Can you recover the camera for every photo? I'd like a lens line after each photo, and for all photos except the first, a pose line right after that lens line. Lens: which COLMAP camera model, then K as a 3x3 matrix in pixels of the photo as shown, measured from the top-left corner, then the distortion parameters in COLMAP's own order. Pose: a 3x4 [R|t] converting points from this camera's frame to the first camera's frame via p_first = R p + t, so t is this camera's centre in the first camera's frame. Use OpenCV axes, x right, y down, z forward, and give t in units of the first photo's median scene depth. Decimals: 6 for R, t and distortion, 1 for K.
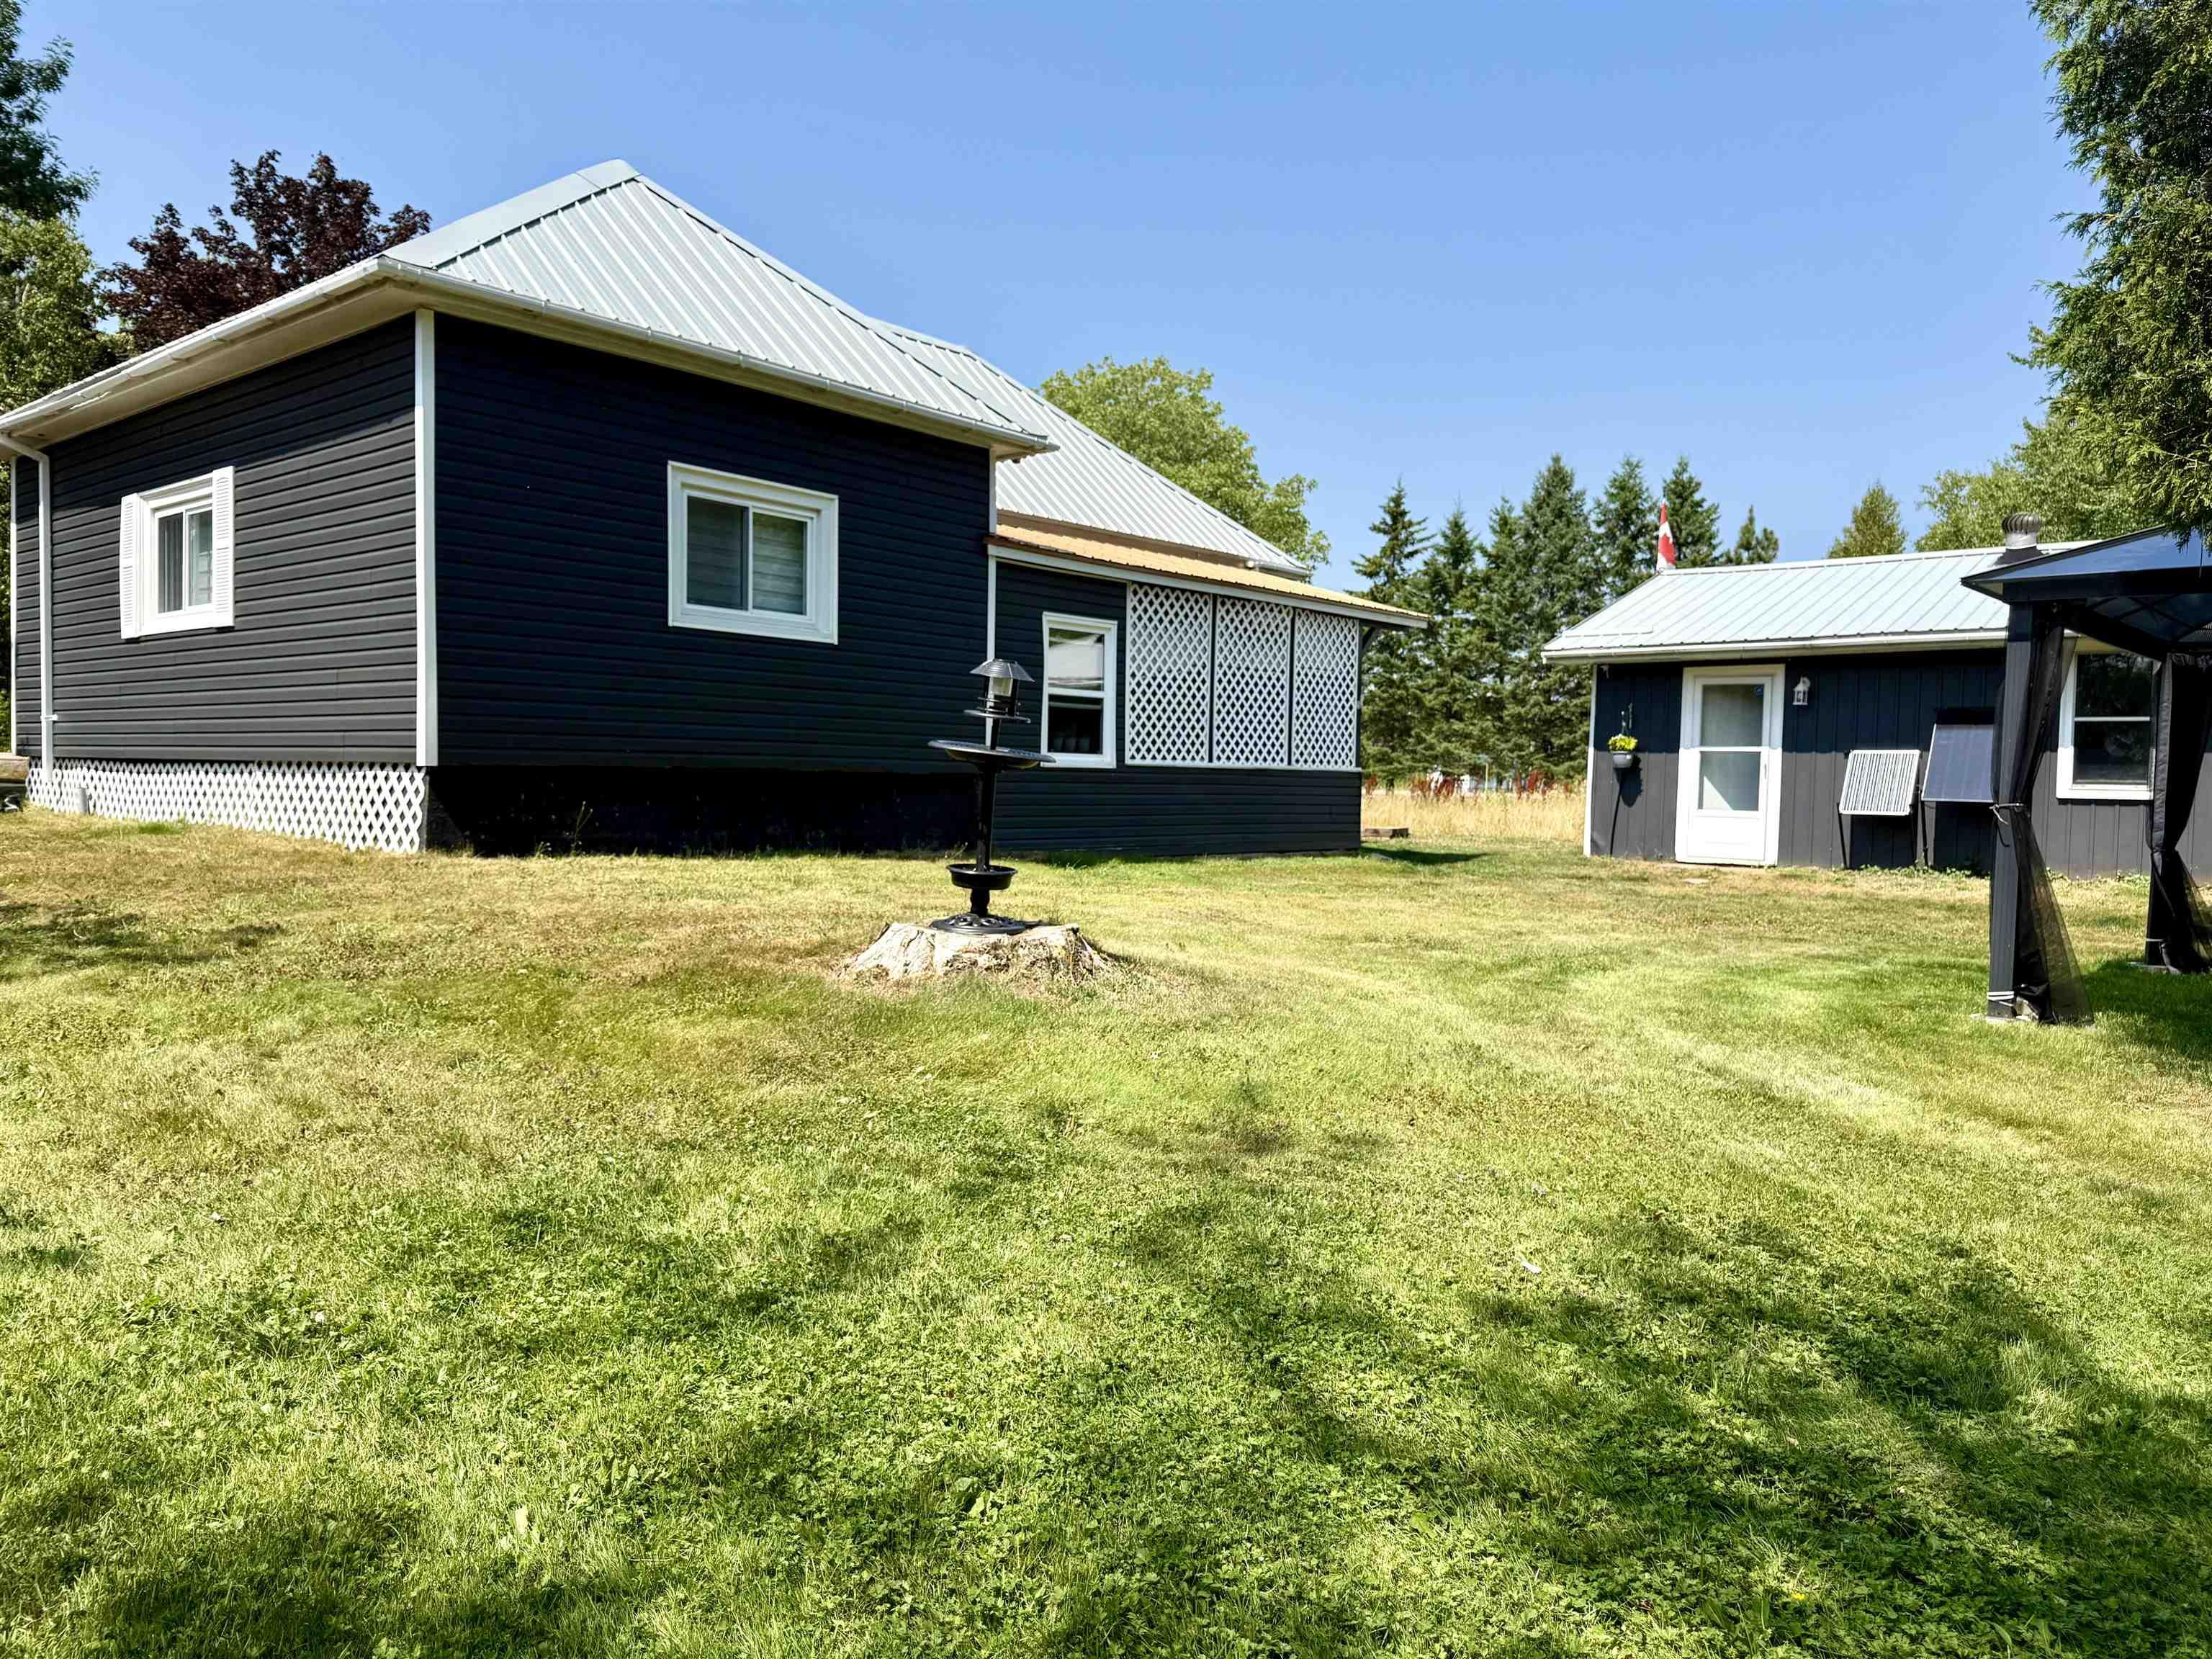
lens RADIAL K [[1563.3, 0, 1106.1], [0, 1563.3, 832.0], [0, 0, 1]] dist [-0.007315, -0.002039]
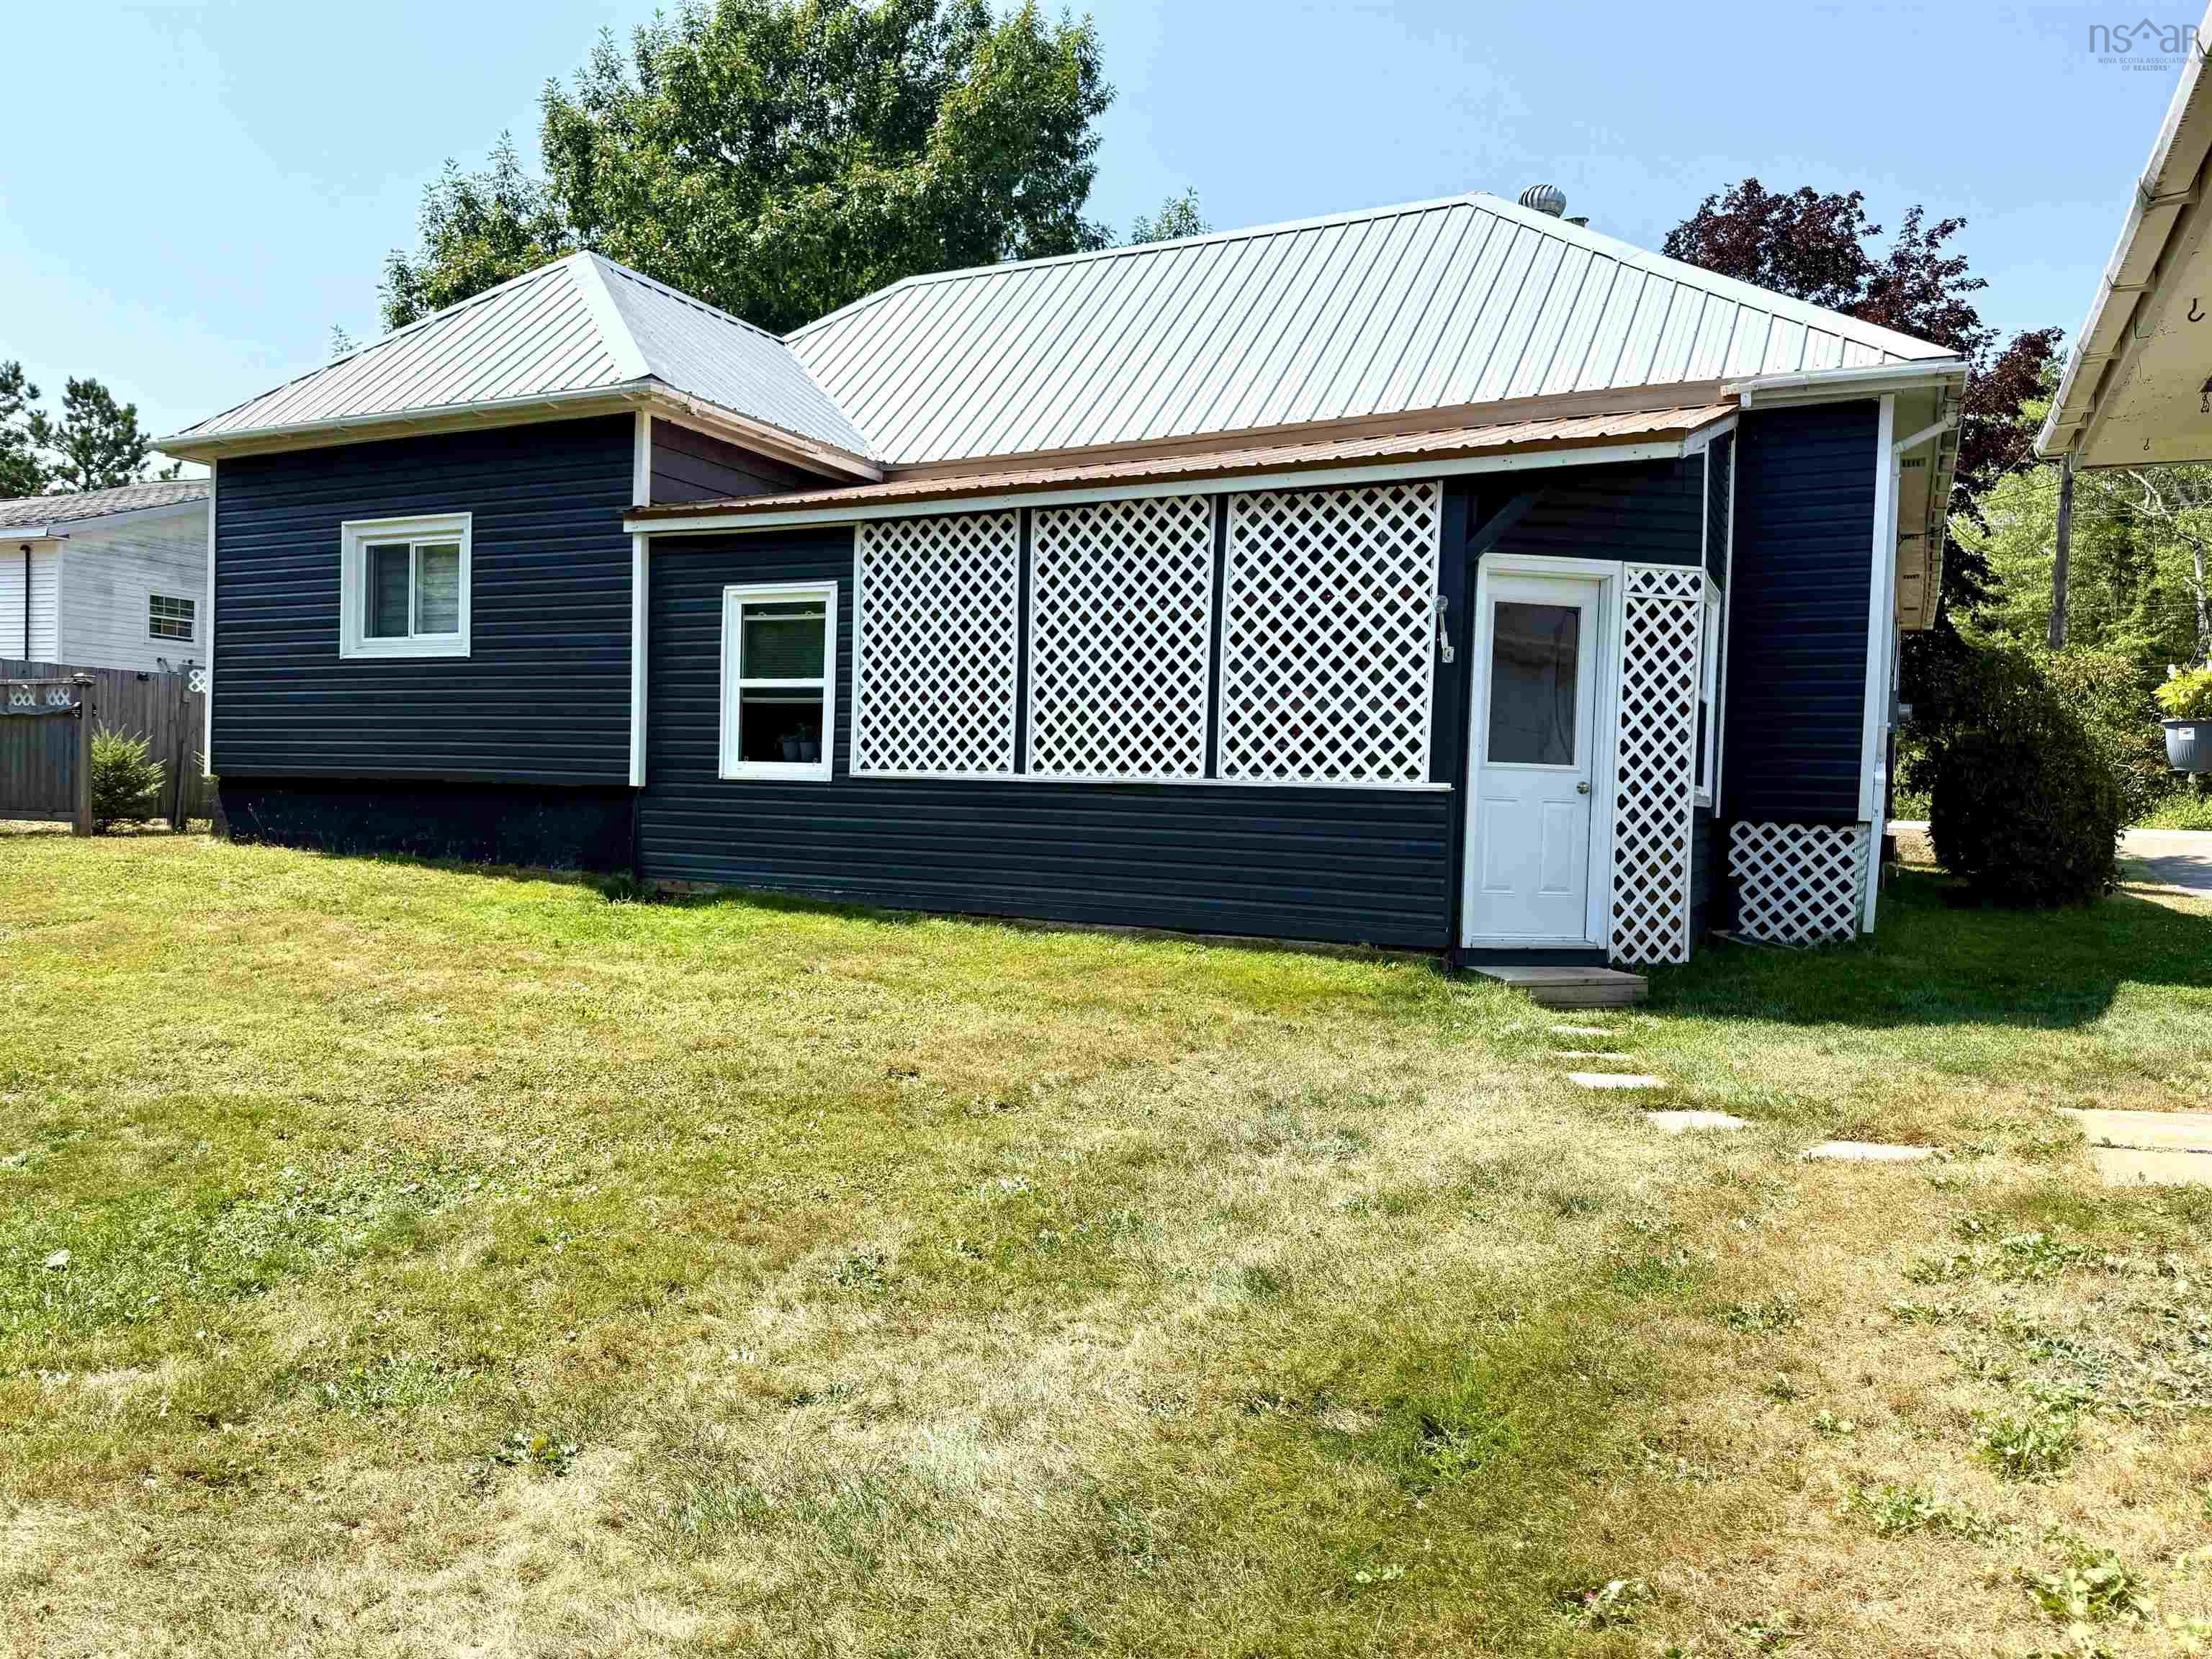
lens RADIAL K [[1563.3, 0, 1104.9], [0, 1563.3, 835.0], [0, 0, 1]] dist [-0.007315, -0.002039]
pose [[0.231504, -0.003680, -0.972827, 0.746831], [-0.066831, 0.997570, -0.019677, -0.010290], [0.970536, 0.069570, 0.230695, 0.963377]]
